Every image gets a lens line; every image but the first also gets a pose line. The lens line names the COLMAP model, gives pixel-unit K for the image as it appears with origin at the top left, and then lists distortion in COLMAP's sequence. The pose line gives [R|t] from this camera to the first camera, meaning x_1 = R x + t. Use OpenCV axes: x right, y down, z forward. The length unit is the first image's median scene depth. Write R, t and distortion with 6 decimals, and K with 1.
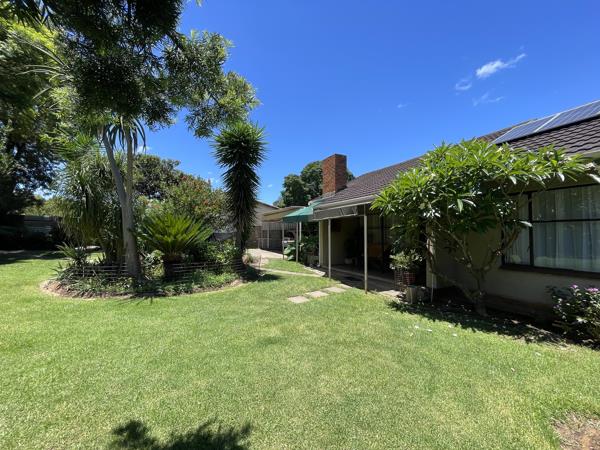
lens RADIAL K [[242.1, 0, 300.0], [0, 242.1, 224.6], [0, 0, 1]] dist [0.001918, 0.000199]
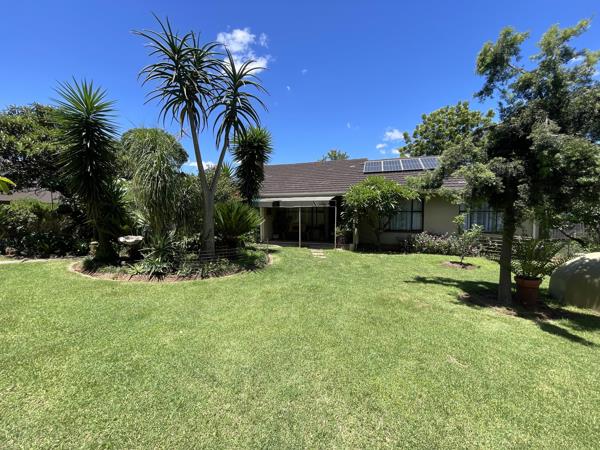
lens RADIAL K [[242.1, 0, 303.9], [0, 242.1, 223.9], [0, 0, 1]] dist [0.001918, 0.000199]
pose [[0.690172, -0.040568, 0.722507, -1.121890], [-0.025903, 0.996403, 0.080691, -0.049625], [-0.723181, -0.074405, 0.686639, -0.048319]]
